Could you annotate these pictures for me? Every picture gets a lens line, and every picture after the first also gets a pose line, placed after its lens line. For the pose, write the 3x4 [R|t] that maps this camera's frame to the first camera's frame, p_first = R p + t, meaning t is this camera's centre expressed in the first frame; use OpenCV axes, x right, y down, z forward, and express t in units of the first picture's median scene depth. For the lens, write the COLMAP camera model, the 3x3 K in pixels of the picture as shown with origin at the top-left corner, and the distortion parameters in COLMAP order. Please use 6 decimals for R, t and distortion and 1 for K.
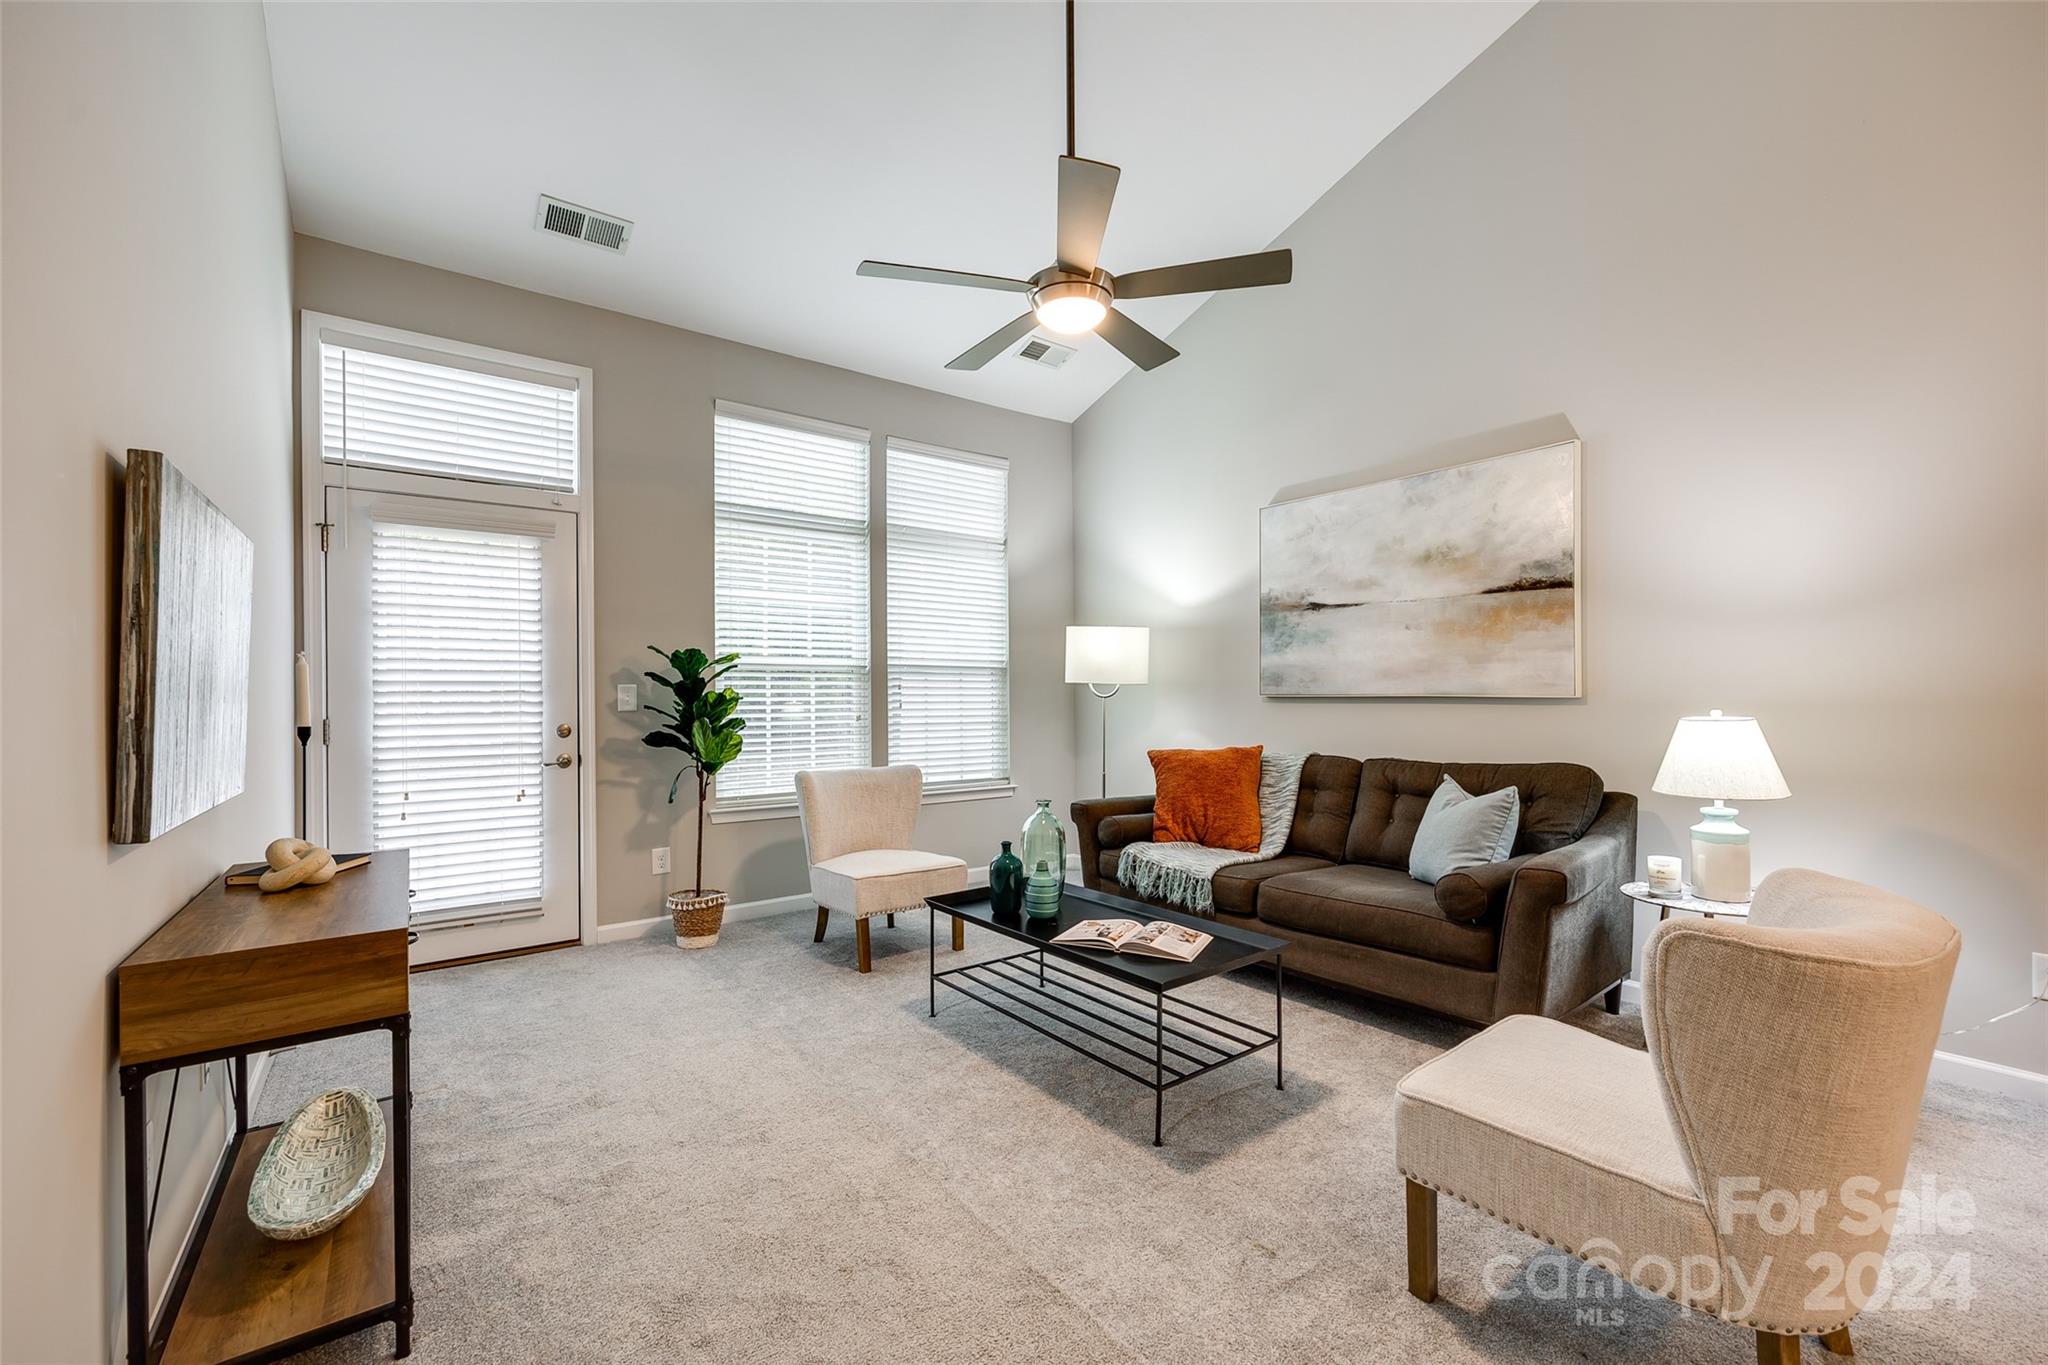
lens RADIAL K [[829.9, 0, 1025.3], [0, 829.9, 685.5], [0, 0, 1]] dist [-0.002089, -0.000342]
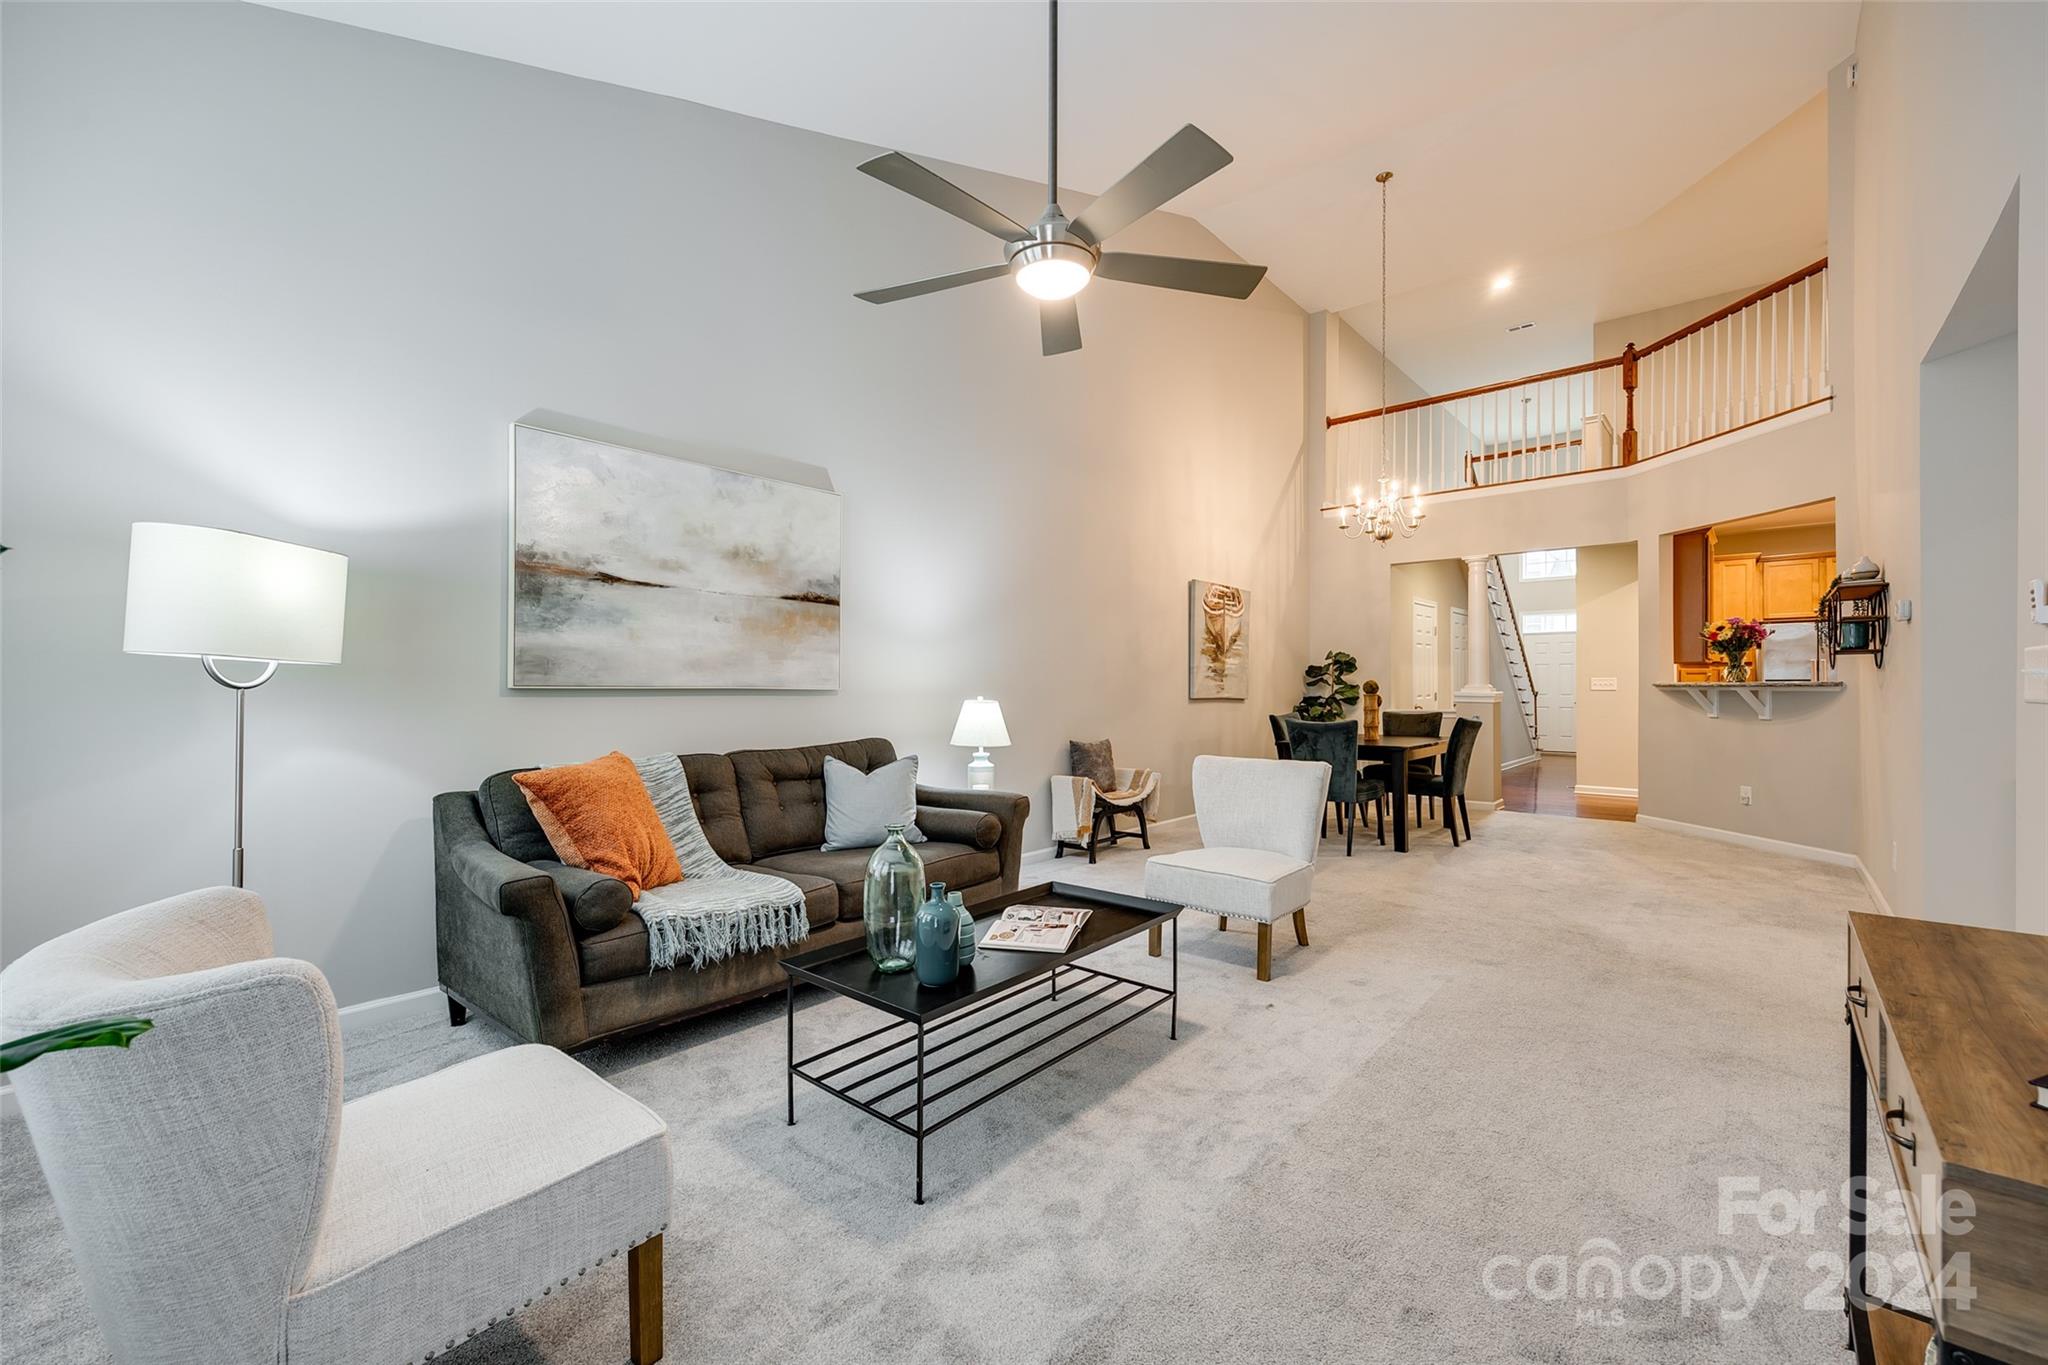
lens RADIAL K [[829.9, 0, 1021.0], [0, 829.9, 687.9], [0, 0, 1]] dist [-0.002089, -0.000342]
pose [[-0.202585, 0.010901, 0.979204, -0.578286], [-0.005605, 0.999909, -0.012291, 0.022043], [-0.979249, -0.007978, -0.202505, 0.834773]]
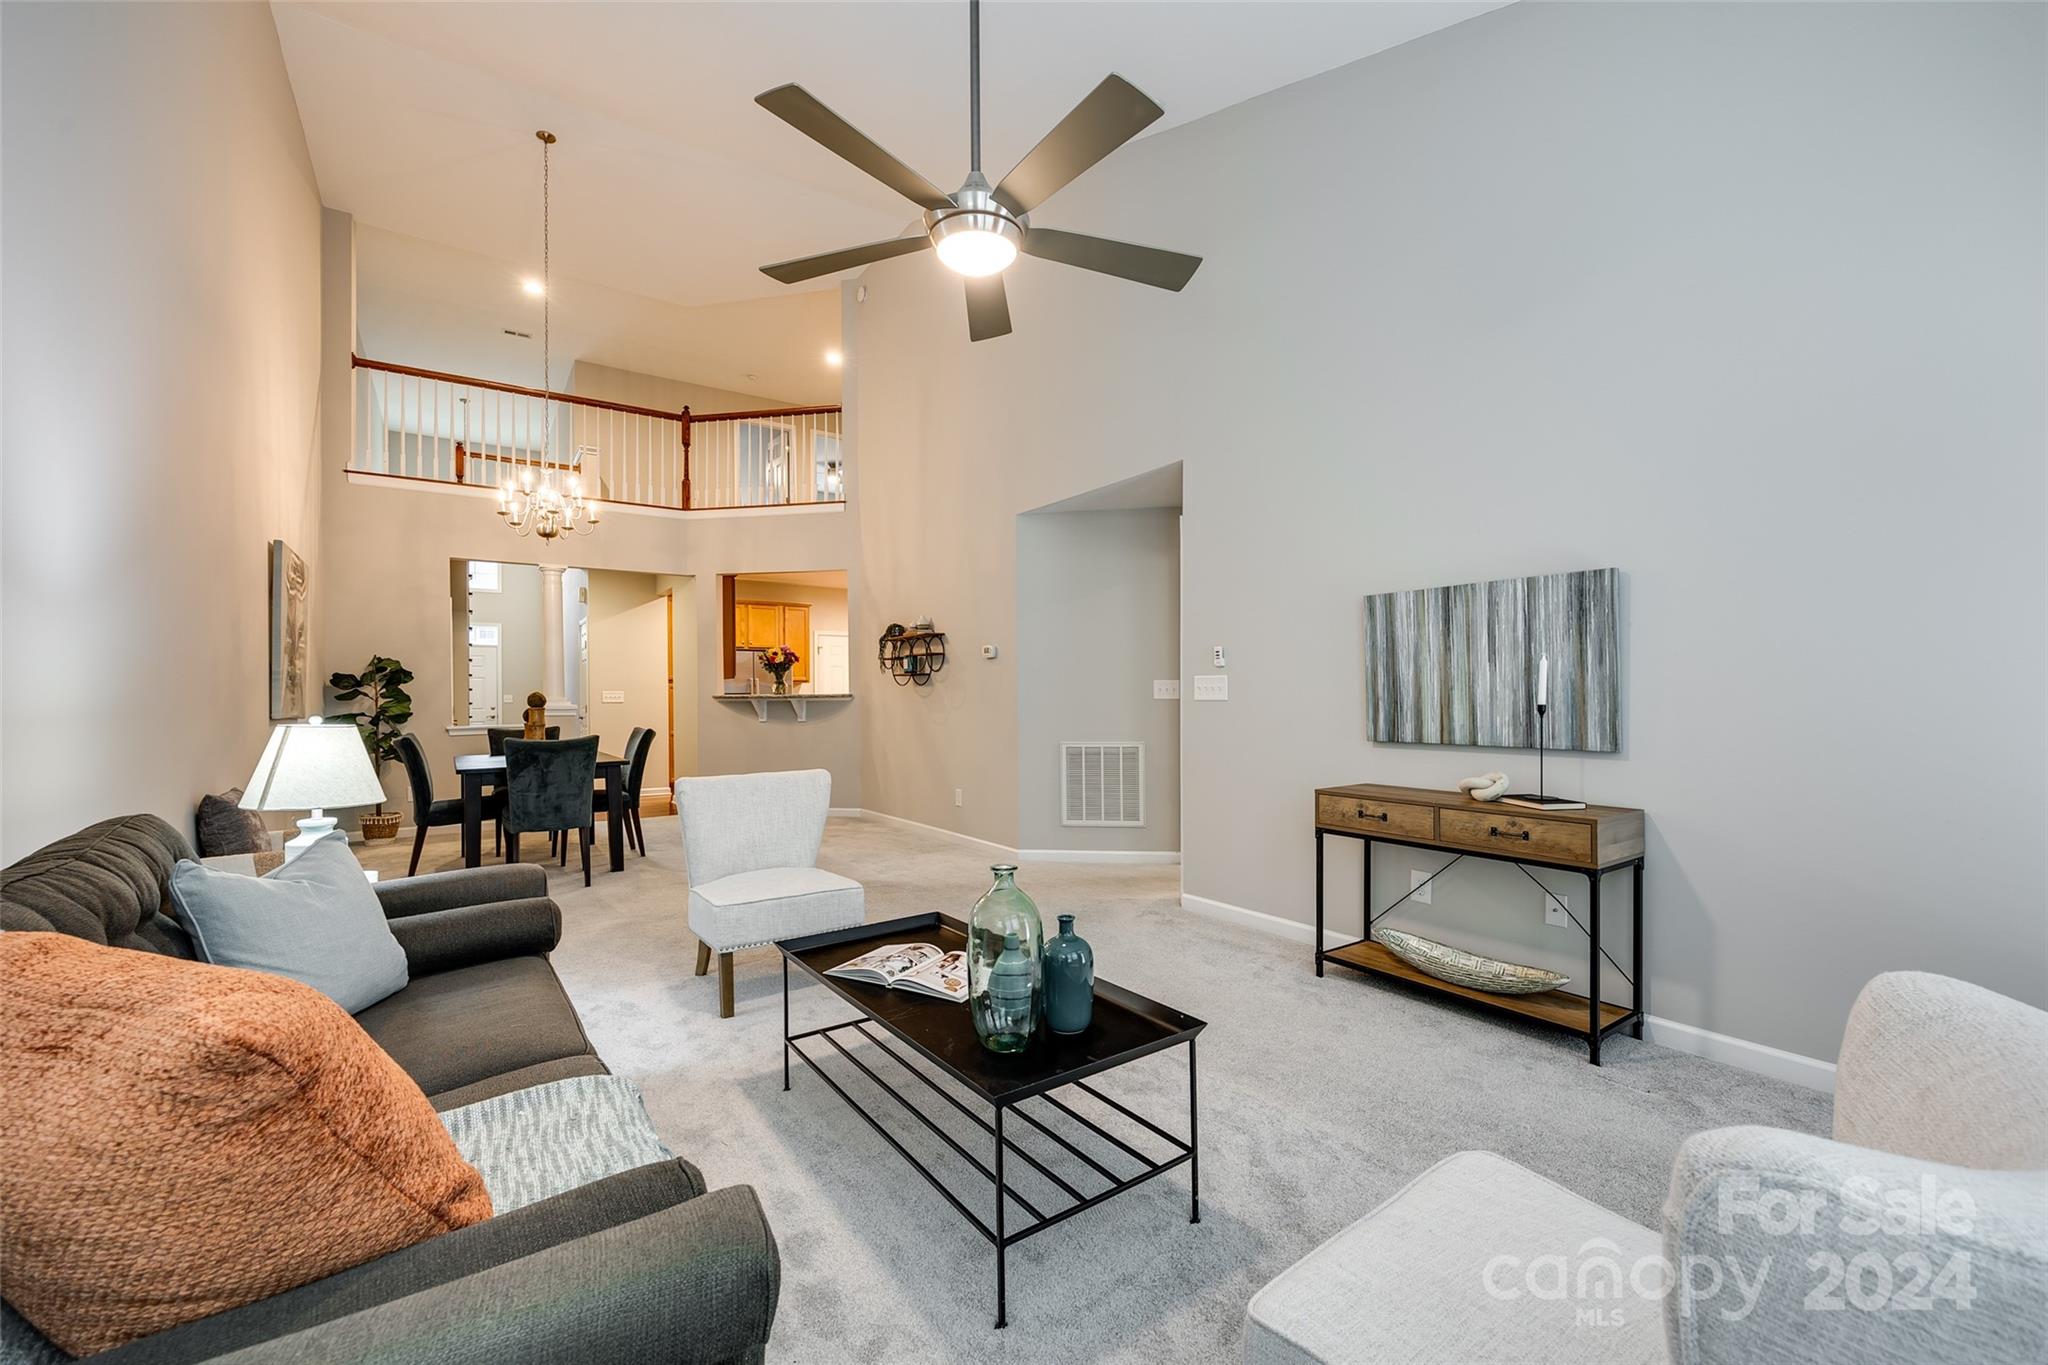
lens RADIAL K [[829.9, 0, 1028.8], [0, 829.9, 702.3], [0, 0, 1]] dist [-0.002089, -0.000342]
pose [[-0.999198, 0.019149, 0.035169, -0.015650], [0.019087, 0.999816, -0.002086, 0.020472], [-0.035203, -0.001413, -0.999379, 1.268730]]
